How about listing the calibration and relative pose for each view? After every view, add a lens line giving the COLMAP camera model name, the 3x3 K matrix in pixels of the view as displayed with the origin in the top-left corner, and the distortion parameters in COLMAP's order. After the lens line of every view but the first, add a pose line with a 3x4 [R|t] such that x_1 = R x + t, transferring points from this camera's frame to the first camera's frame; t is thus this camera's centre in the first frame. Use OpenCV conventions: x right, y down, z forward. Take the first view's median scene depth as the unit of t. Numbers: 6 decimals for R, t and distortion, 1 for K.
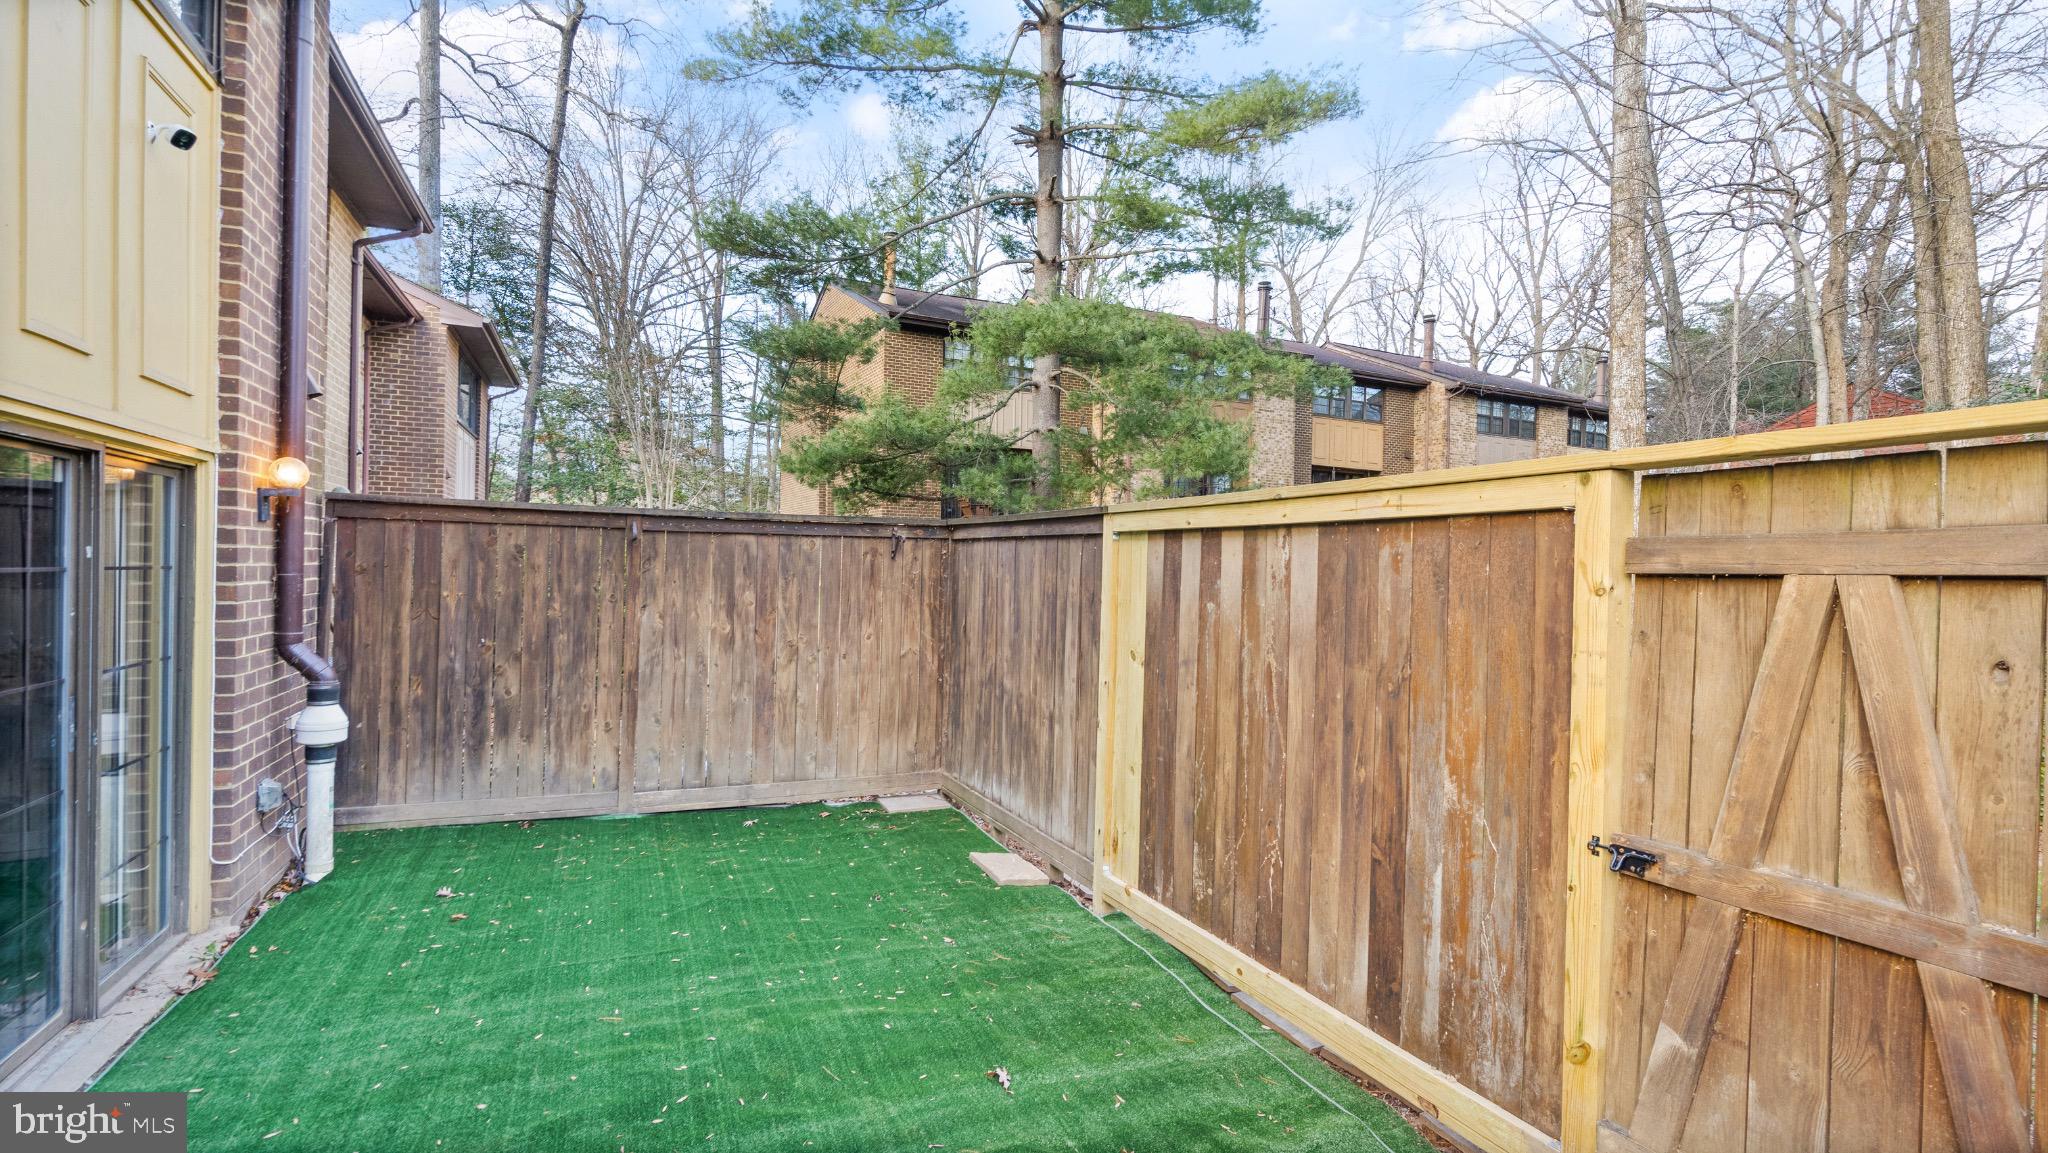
lens RADIAL K [[947.9, 0, 1020.2], [0, 947.9, 574.9], [0, 0, 1]] dist [-0.002503, 0.001287]
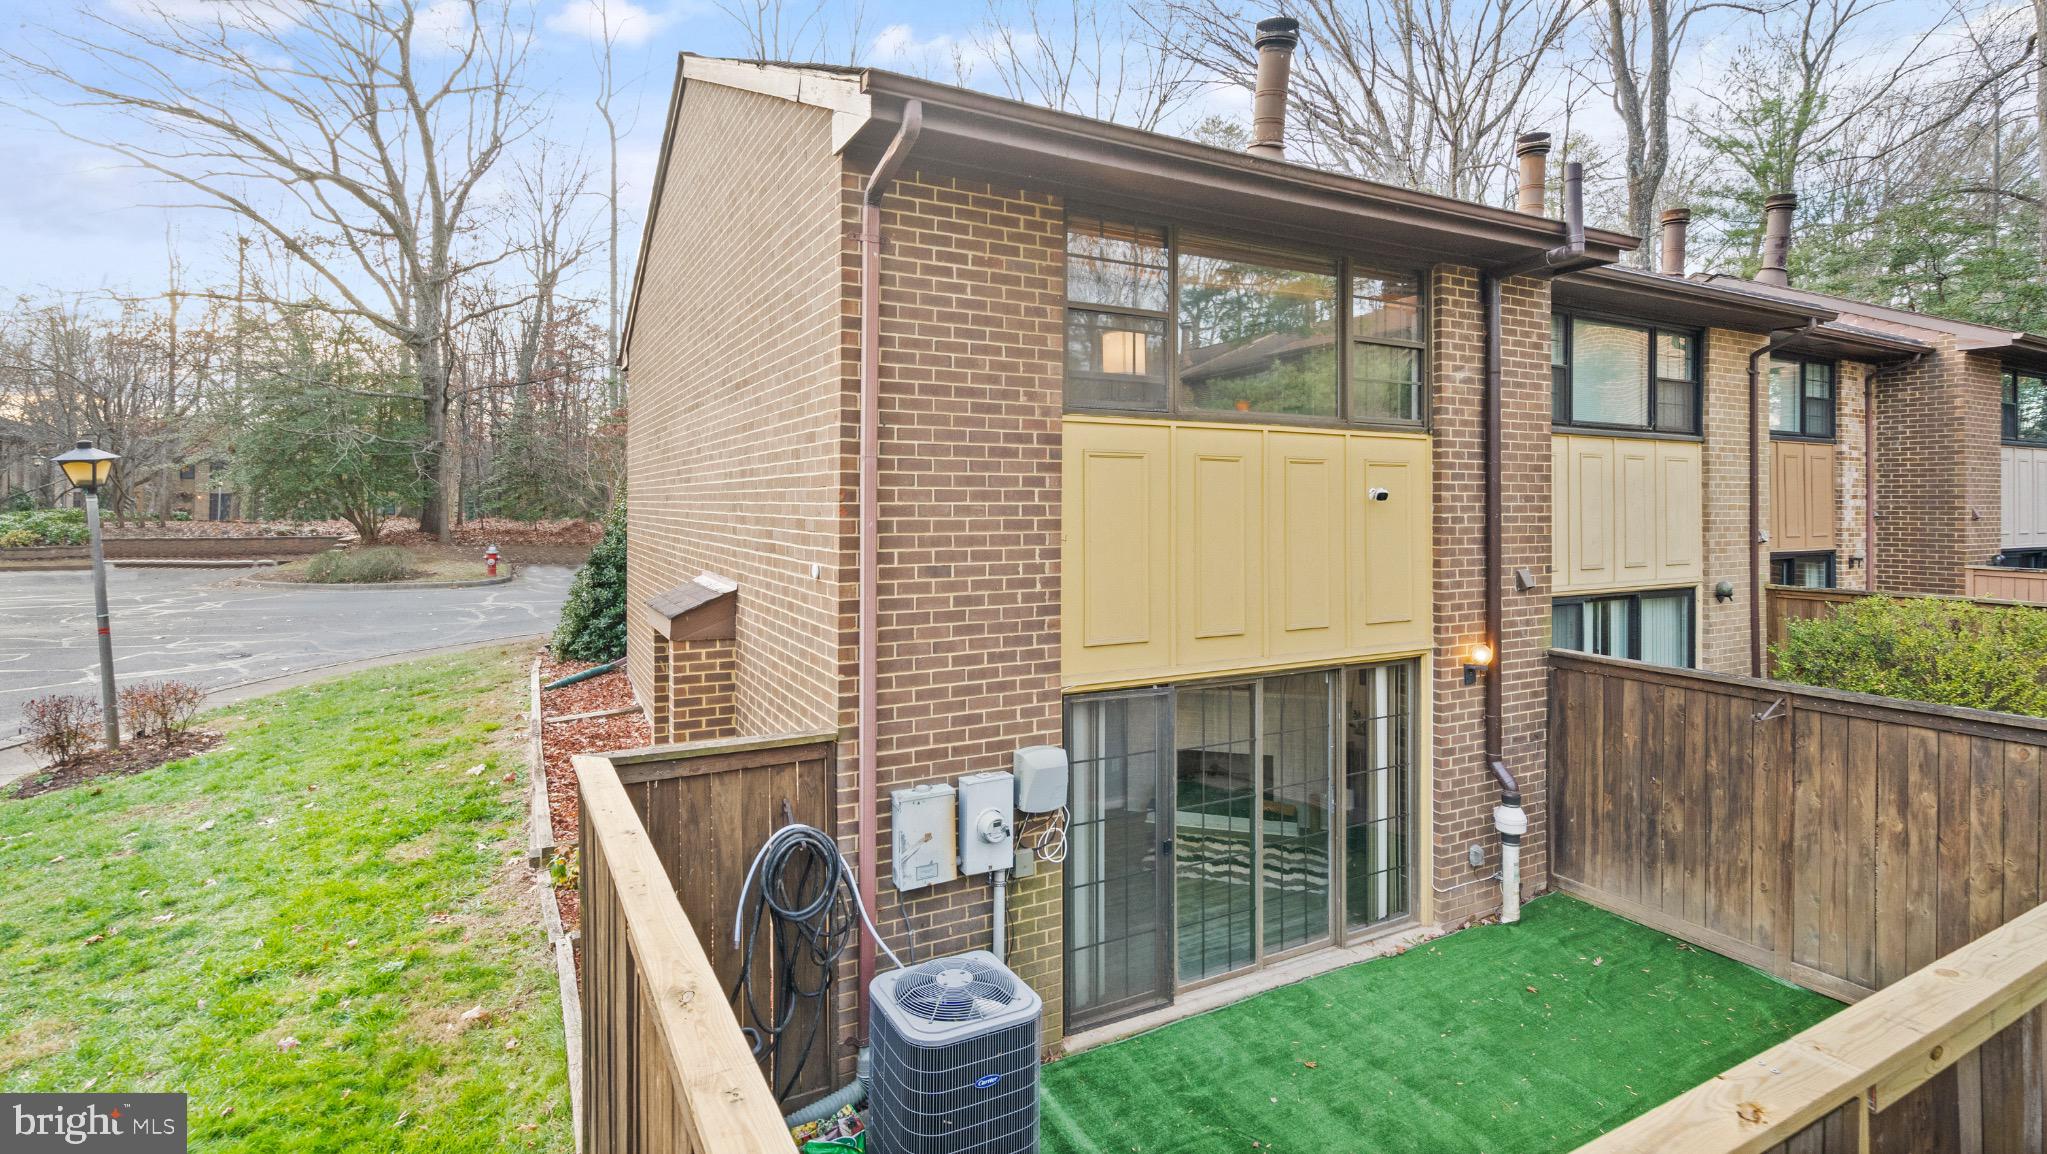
lens RADIAL K [[970.8, 0, 1022.7], [0, 970.8, 503.8], [0, 0, 1]] dist [-0.000654, 0.002210]
pose [[0.087444, -0.018218, -0.996003, 0.616155], [-0.004536, 0.999815, -0.018686, -0.258571], [0.996159, 0.006152, 0.087345, 0.077816]]
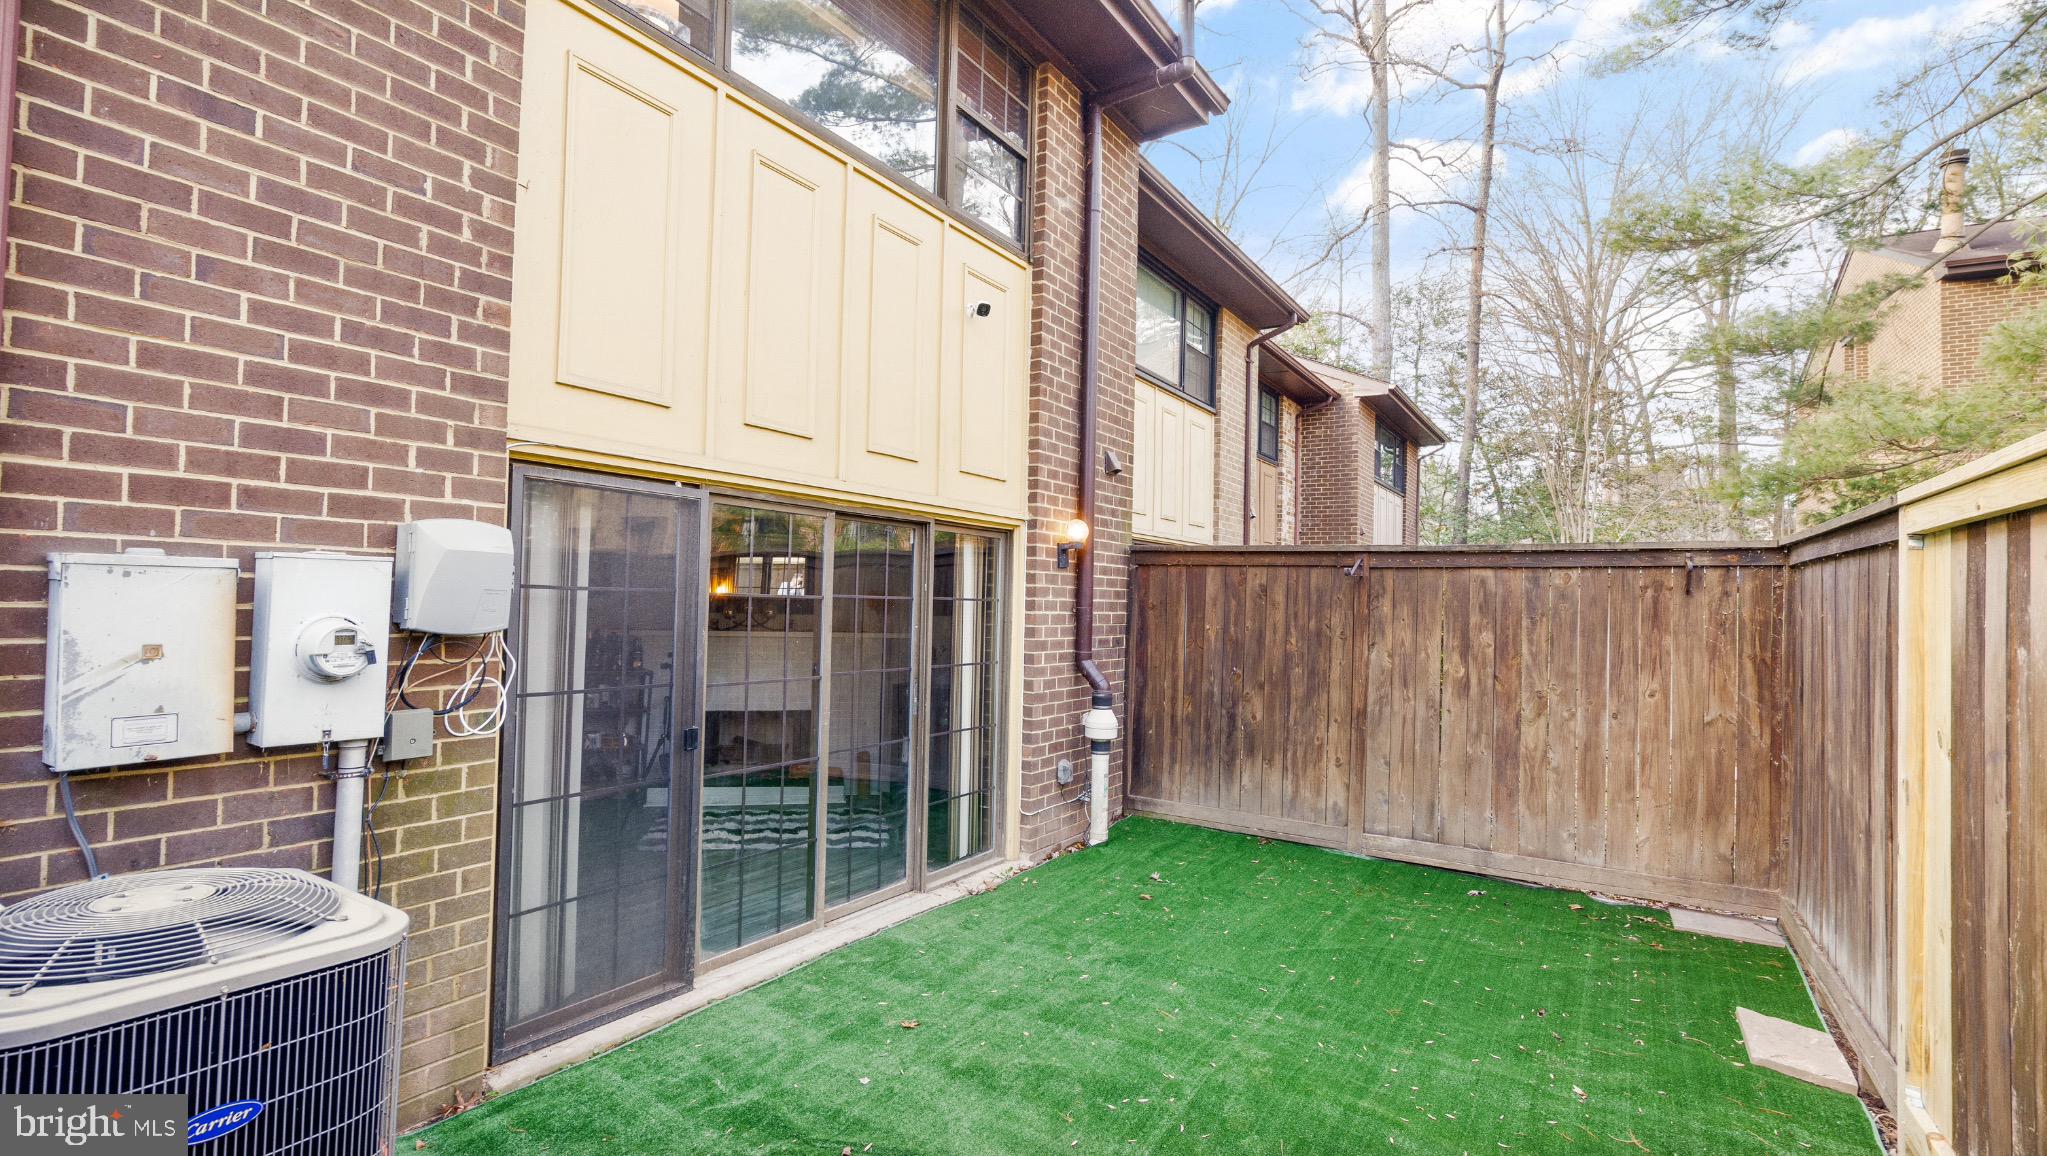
lens RADIAL K [[947.4, 0, 1019.7], [0, 947.4, 576.4], [0, 0, 1]] dist [-0.002503, 0.001287]
pose [[0.559142, -0.029572, -0.828544, 0.231878], [-0.017818, 0.998704, -0.047670, 0.017251], [0.828881, 0.041417, 0.557890, 0.149993]]
